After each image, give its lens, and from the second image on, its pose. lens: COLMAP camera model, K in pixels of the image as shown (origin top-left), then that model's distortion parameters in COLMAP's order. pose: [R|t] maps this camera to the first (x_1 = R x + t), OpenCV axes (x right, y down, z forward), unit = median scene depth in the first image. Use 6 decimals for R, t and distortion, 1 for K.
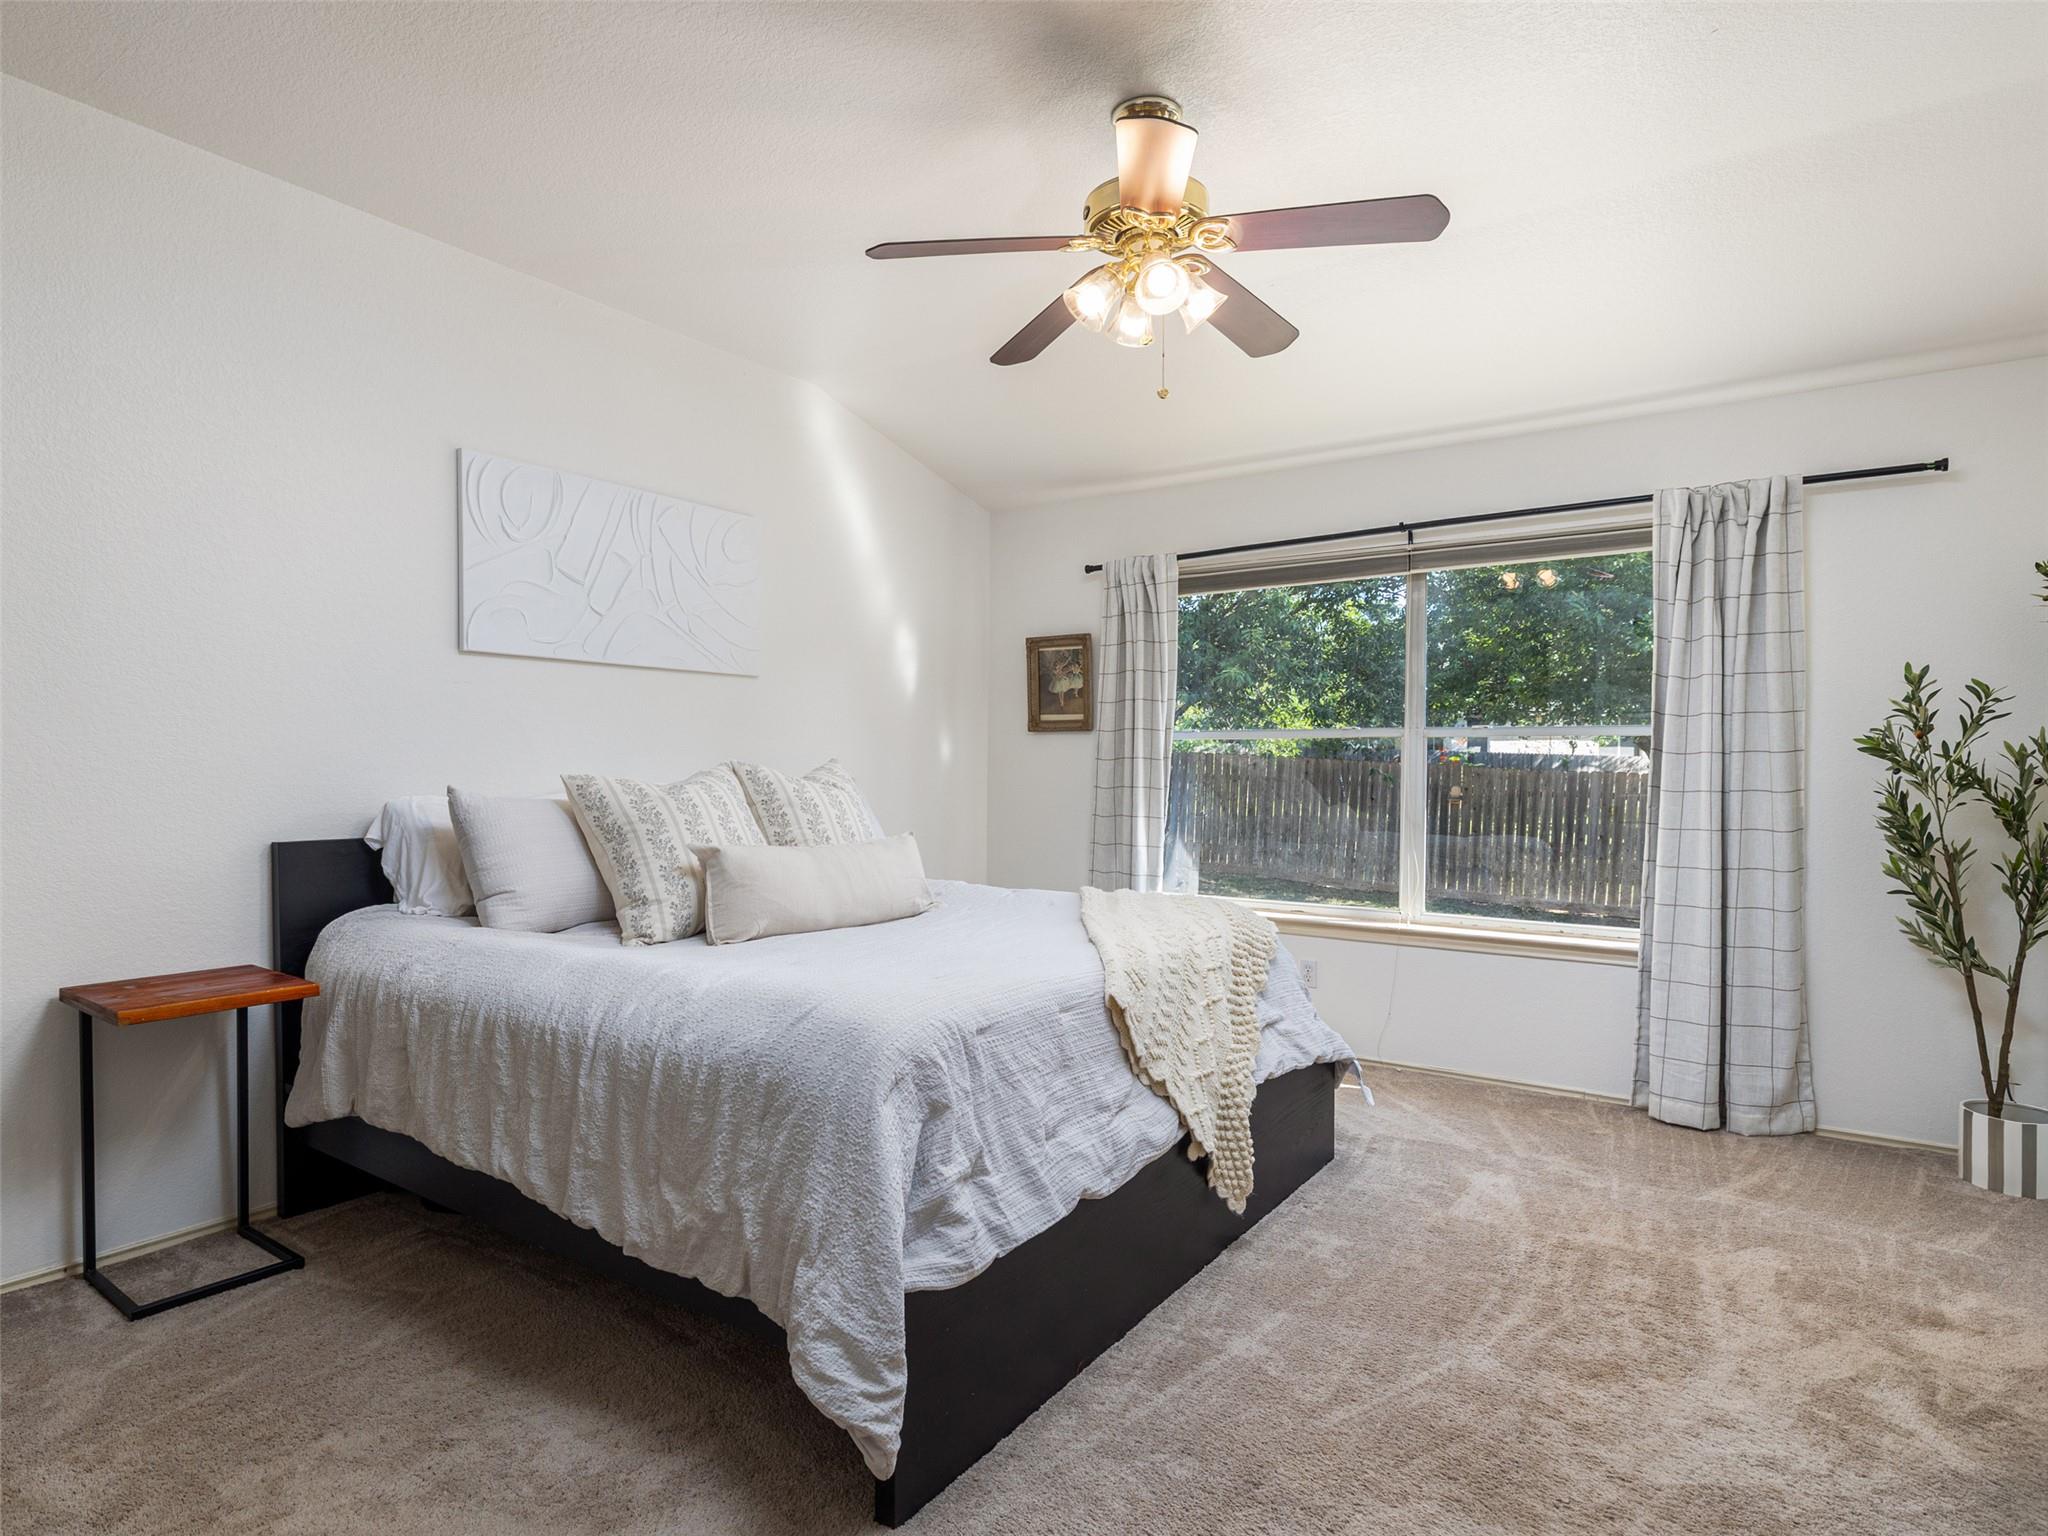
lens RADIAL K [[1082.7, 0, 1006.6], [0, 1082.7, 808.2], [0, 0, 1]] dist [-0.001925, -0.001124]
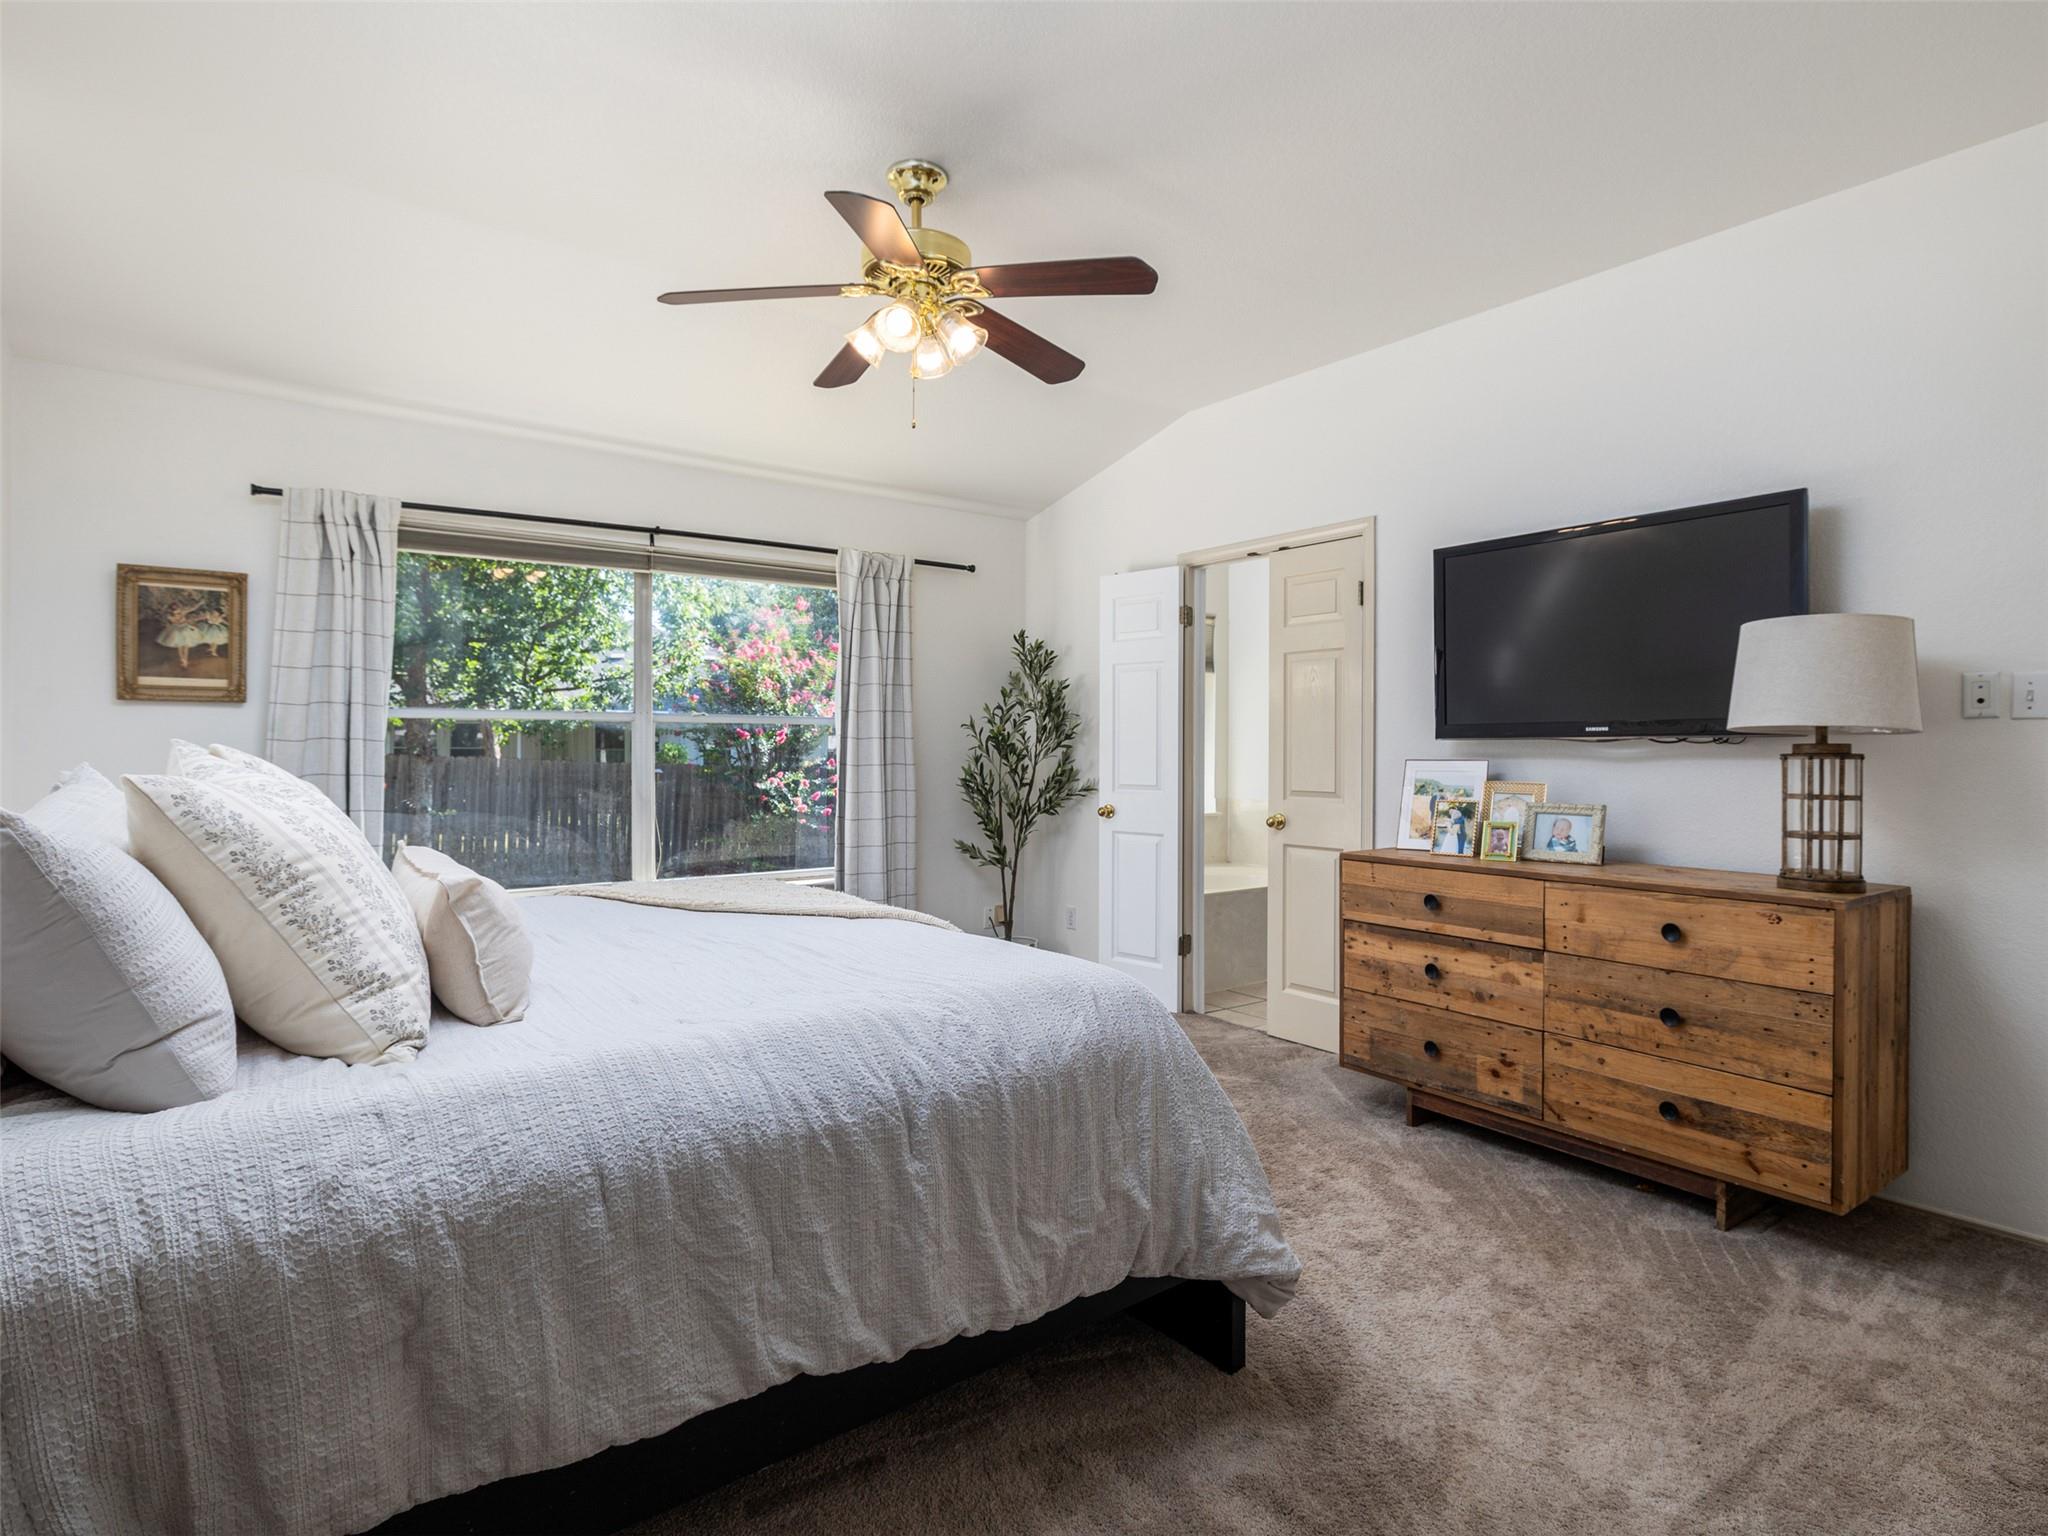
lens RADIAL K [[1016.1, 0, 1024.8], [0, 1016.1, 771.2], [0, 0, 1]] dist [-0.023695, 0.000126]
pose [[0.341965, -0.025206, 0.939375, -0.462236], [0.036447, 0.999244, 0.013544, -0.015956], [-0.939006, 0.029606, 0.342625, 0.299786]]
